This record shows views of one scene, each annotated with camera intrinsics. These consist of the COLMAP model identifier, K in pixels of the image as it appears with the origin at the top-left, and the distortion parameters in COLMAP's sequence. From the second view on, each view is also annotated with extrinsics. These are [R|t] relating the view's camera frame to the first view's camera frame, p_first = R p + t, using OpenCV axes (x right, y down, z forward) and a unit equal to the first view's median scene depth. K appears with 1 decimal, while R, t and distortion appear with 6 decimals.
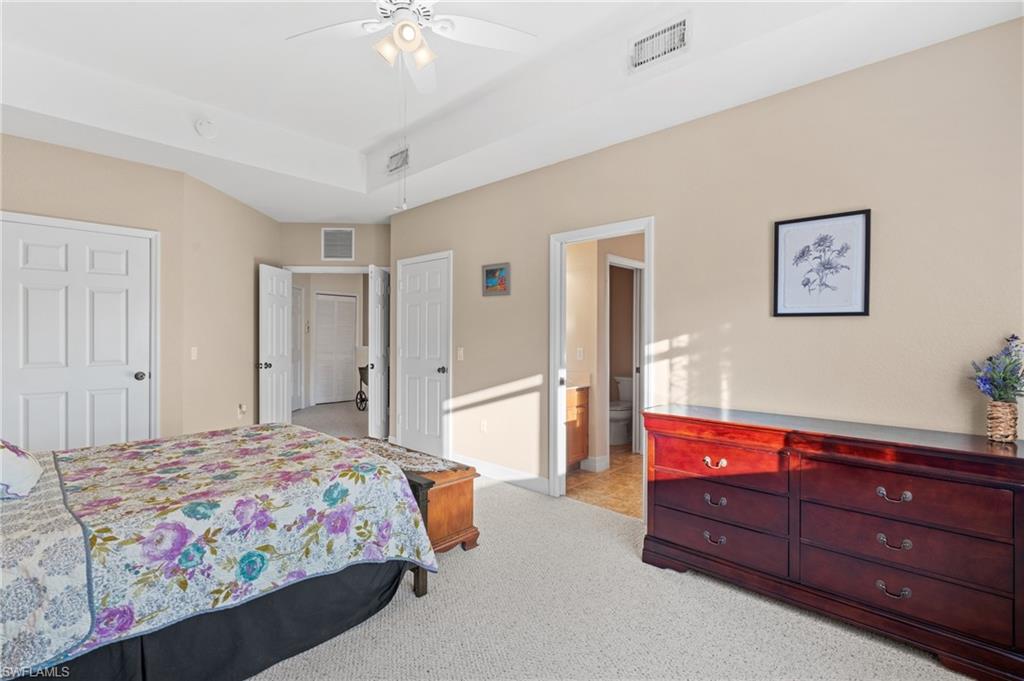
lens RADIAL K [[463.7, 0, 521.6], [0, 463.7, 334.3], [0, 0, 1]] dist [-0.010949, 0.003808]
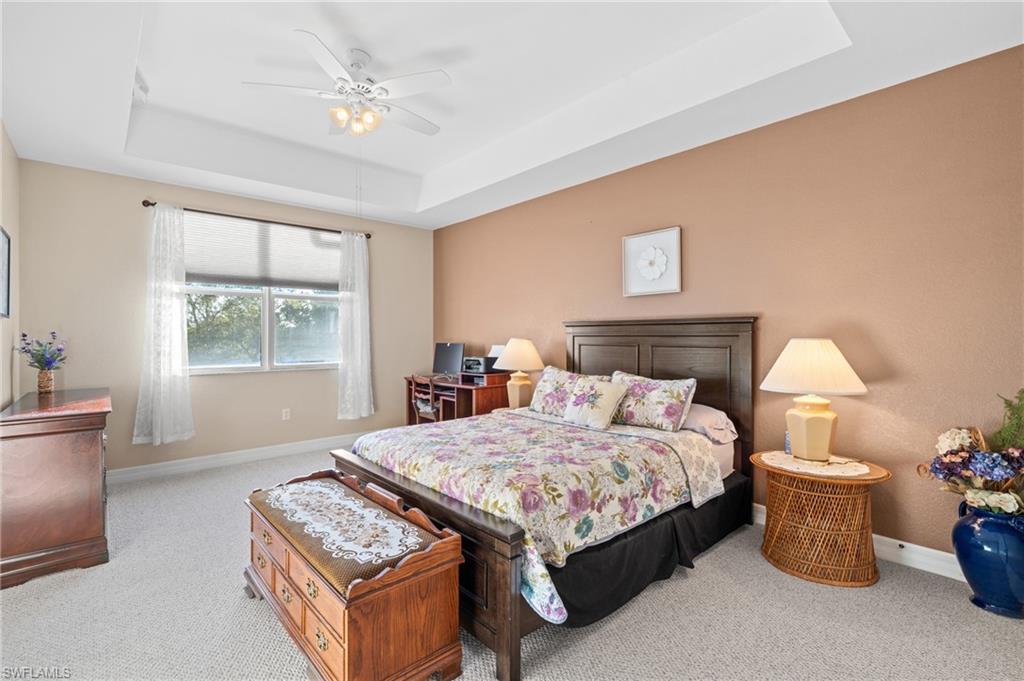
lens RADIAL K [[463.7, 0, 502.0], [0, 463.7, 336.9], [0, 0, 1]] dist [-0.010949, 0.003808]
pose [[-0.992879, -0.004320, 0.119052, -0.982171], [-0.004573, 0.999988, -0.001856, 0.009362], [-0.119043, -0.002388, -0.992886, 2.690099]]
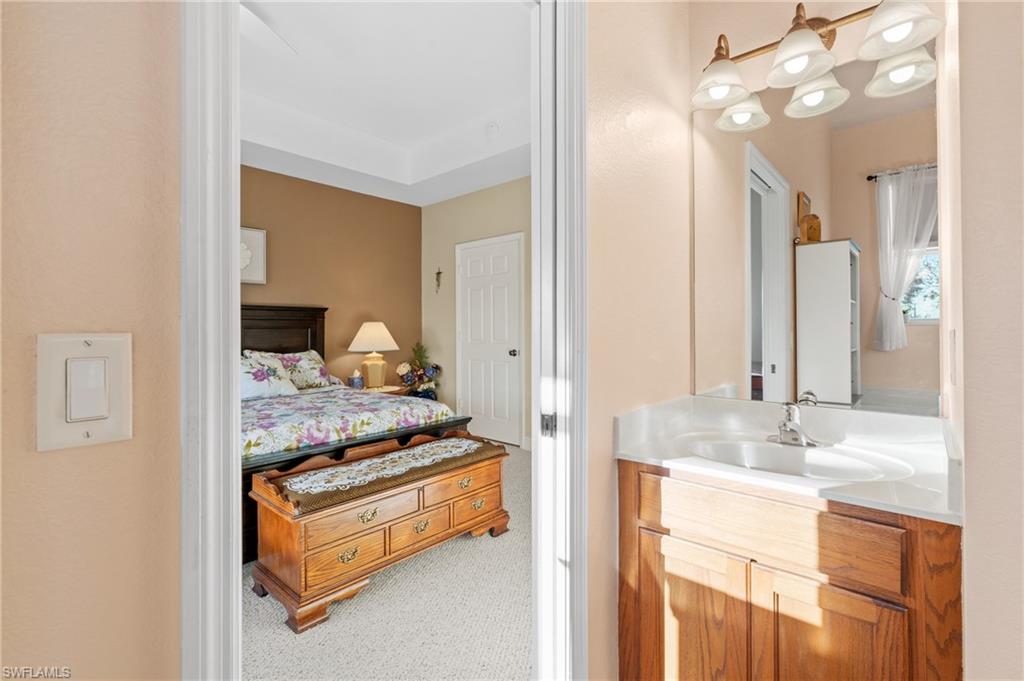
lens RADIAL K [[463.7, 0, 517.1], [0, 463.7, 335.9], [0, 0, 1]] dist [-0.010949, 0.003808]
pose [[0.003093, 0.007244, -0.999969, 0.821718], [0.008525, 0.999937, 0.007270, 0.072335], [0.999959, -0.008547, 0.003031, 1.983504]]
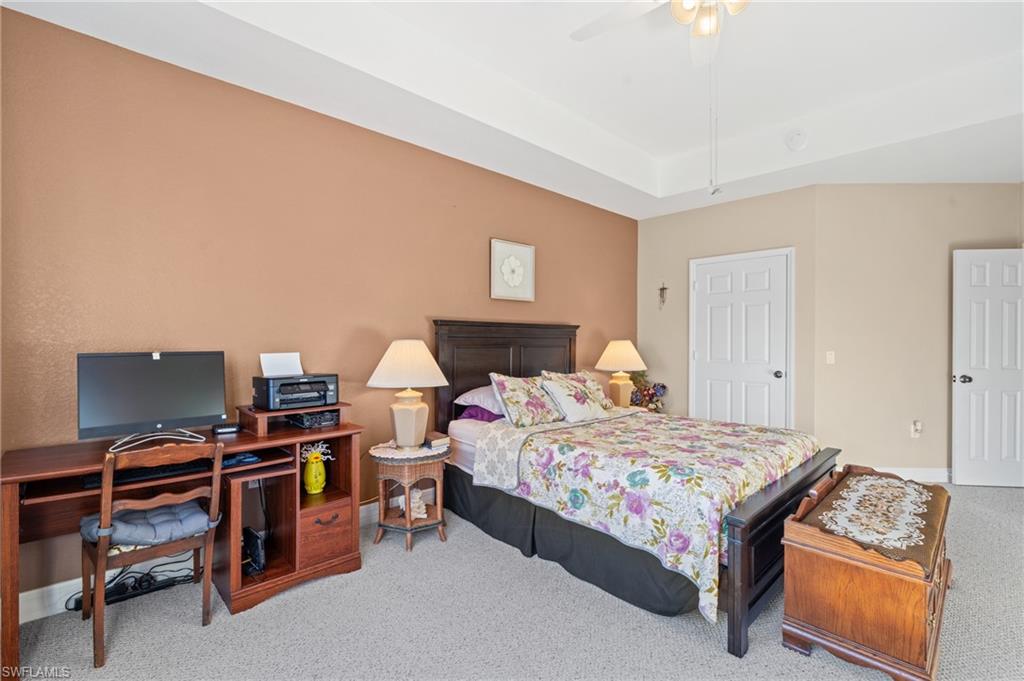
lens RADIAL K [[463.7, 0, 510.4], [0, 463.7, 340.5], [0, 0, 1]] dist [-0.010949, 0.003808]
pose [[-0.075300, -0.002209, -0.997158, 0.765171], [-0.001611, 0.999997, -0.002093, 0.016208], [0.997160, 0.001449, -0.075304, 0.811546]]
